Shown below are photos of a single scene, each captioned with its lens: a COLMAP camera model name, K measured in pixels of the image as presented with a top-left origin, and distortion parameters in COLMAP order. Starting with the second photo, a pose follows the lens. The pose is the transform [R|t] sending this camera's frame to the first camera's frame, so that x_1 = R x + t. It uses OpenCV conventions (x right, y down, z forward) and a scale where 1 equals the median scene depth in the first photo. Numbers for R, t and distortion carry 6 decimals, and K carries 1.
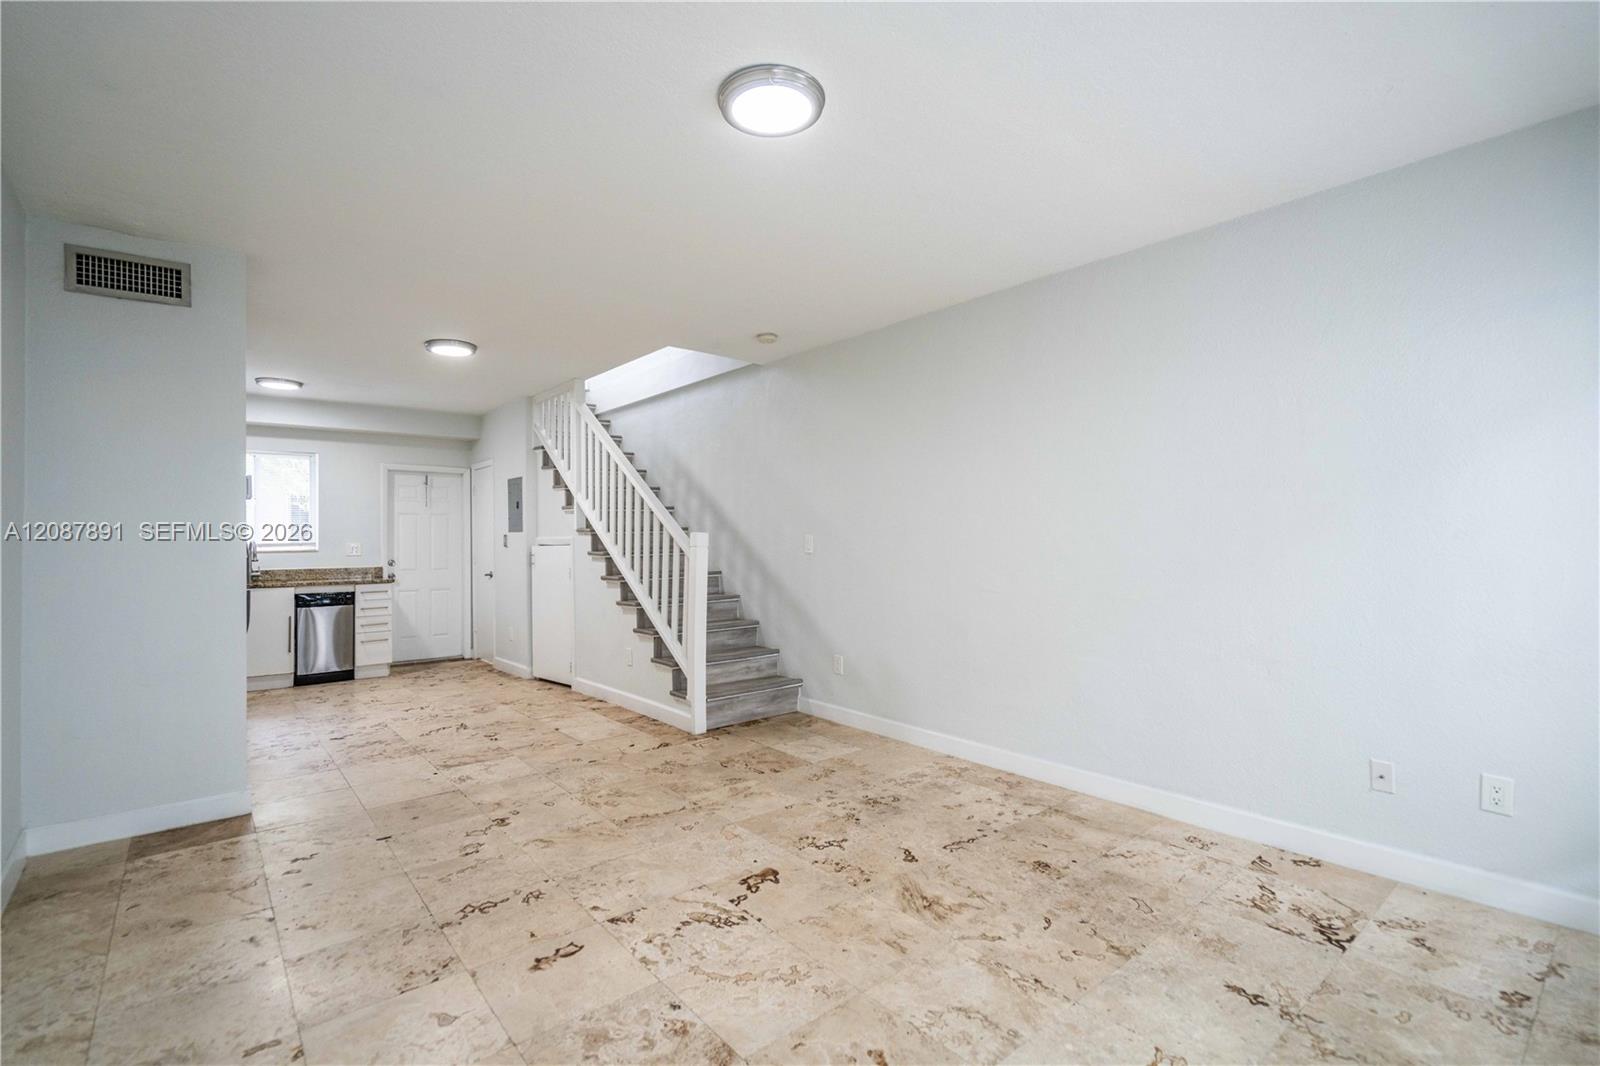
lens RADIAL K [[732.5, 0, 810.7], [0, 732.5, 527.6], [0, 0, 1]] dist [-0.006044, 0.002158]
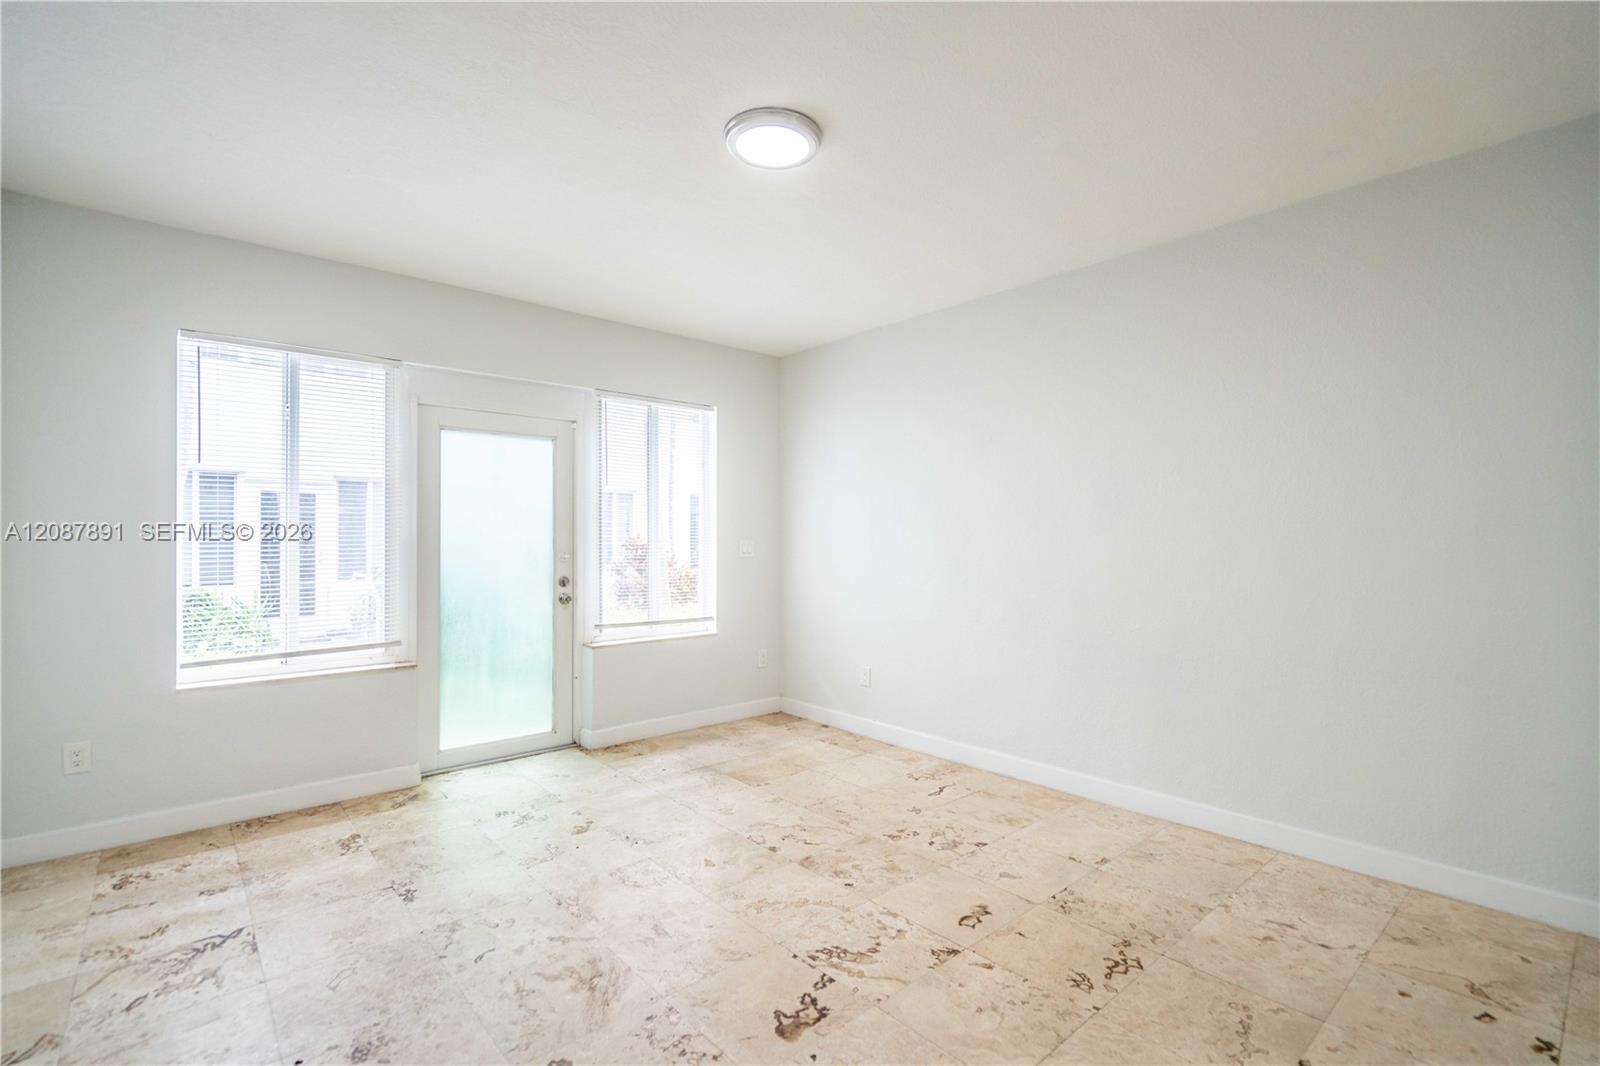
lens RADIAL K [[732.5, 0, 794.7], [0, 732.5, 534.3], [0, 0, 1]] dist [-0.006044, 0.002158]
pose [[-0.999956, 0.009304, 0.001156, -0.045053], [0.009276, 0.999714, -0.022036, 0.018549], [-0.001361, -0.022025, -0.999757, 1.138888]]
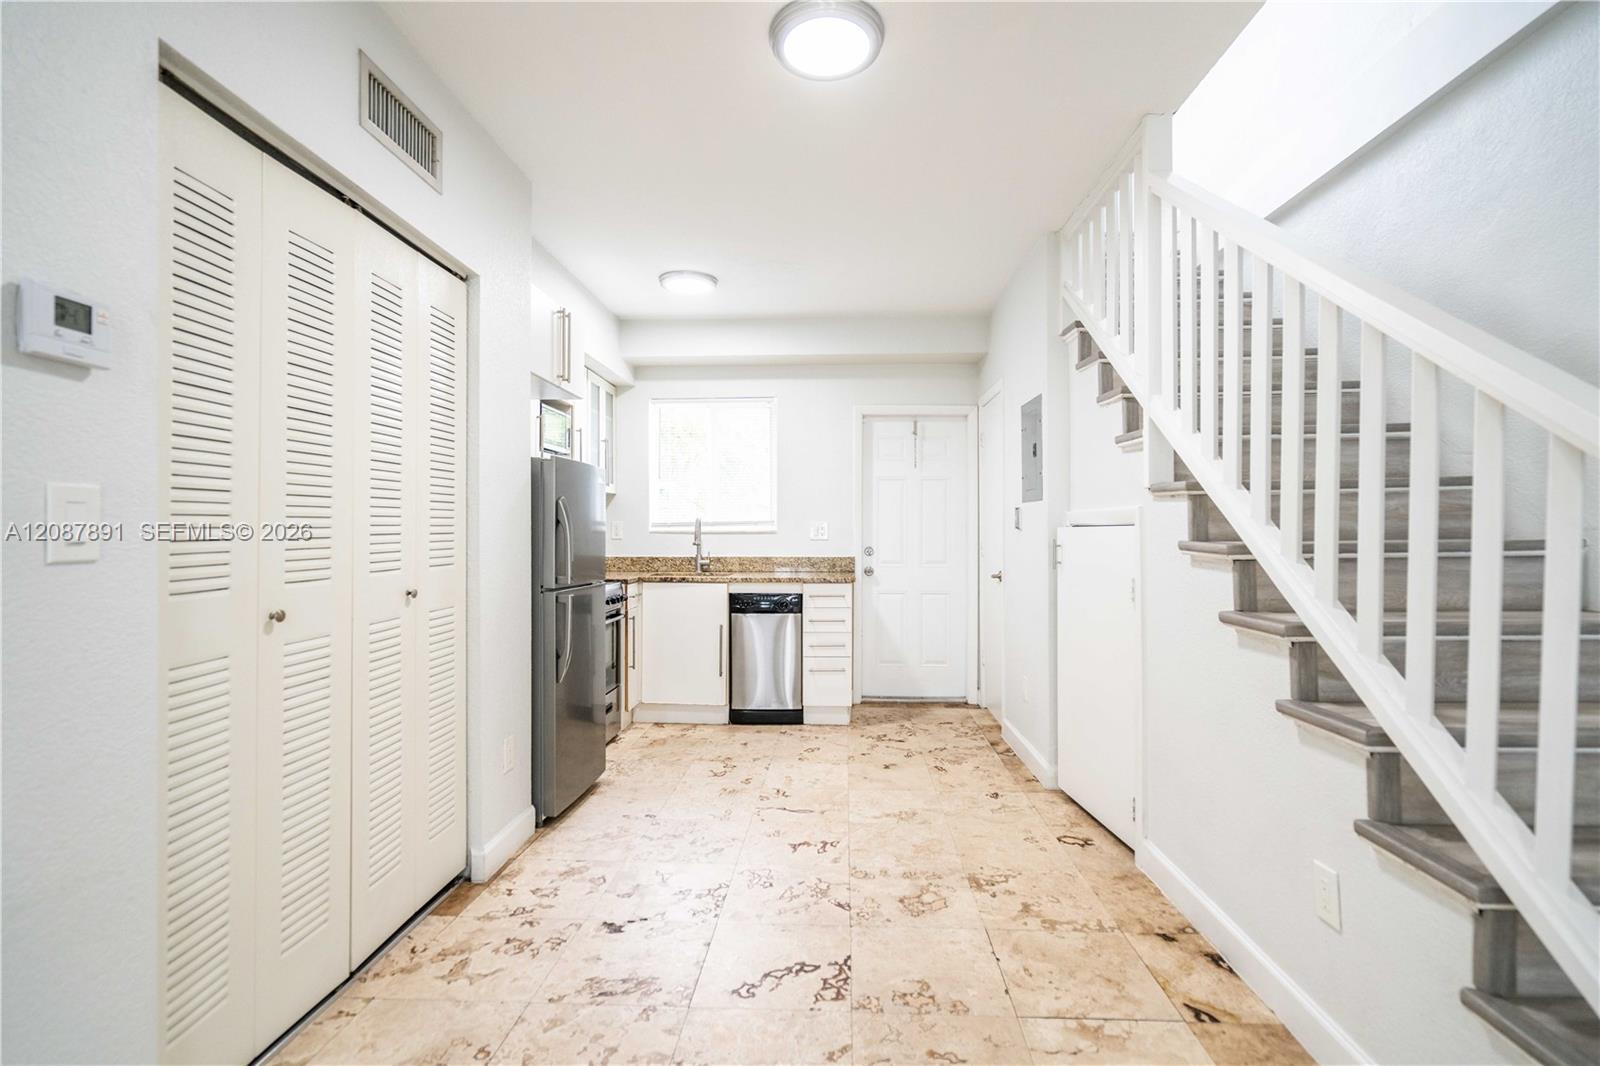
lens RADIAL K [[732.5, 0, 806.2], [0, 732.5, 534.6], [0, 0, 1]] dist [-0.006044, 0.002158]
pose [[0.726706, 0.014286, -0.686800, -0.264618], [0.005932, 0.999616, 0.027070, 0.025001], [0.686923, -0.023746, 0.726342, 0.846822]]
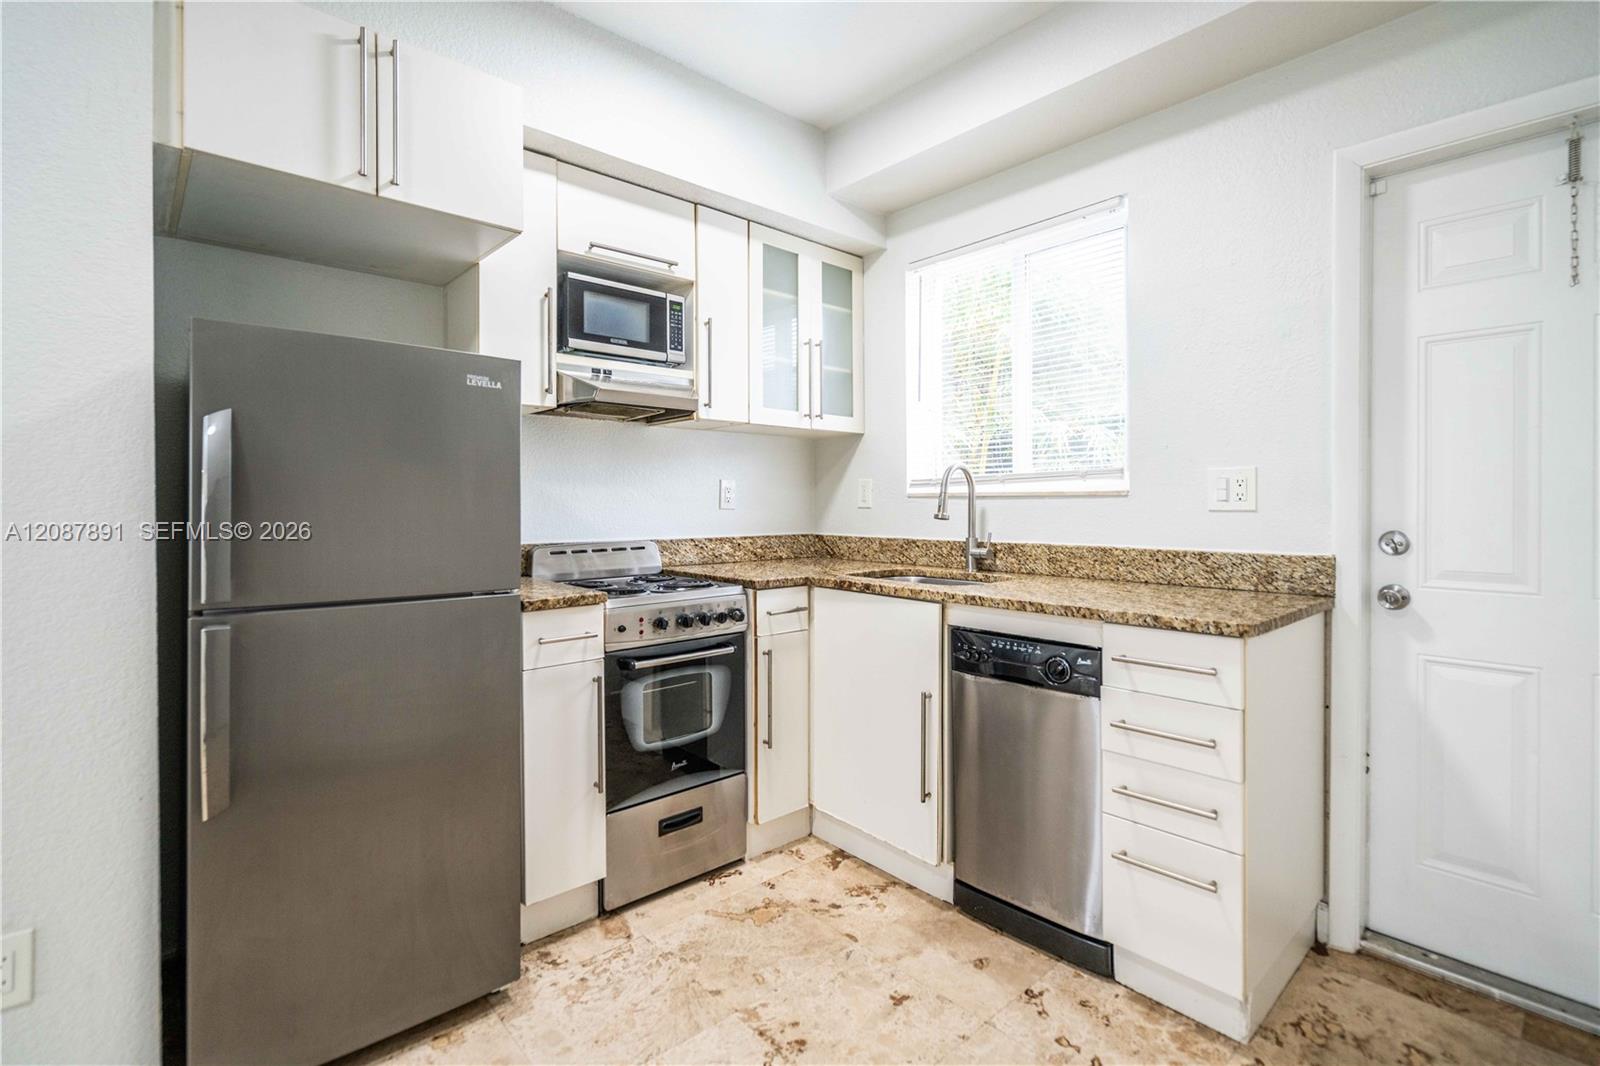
lens RADIAL K [[732.5, 0, 804.5], [0, 732.5, 506.6], [0, 0, 1]] dist [-0.006044, 0.002158]
pose [[0.023138, 0.015434, -0.999613, -0.602378], [0.022485, 0.999620, 0.015955, 0.050088], [0.999479, -0.022846, 0.022782, 1.457936]]
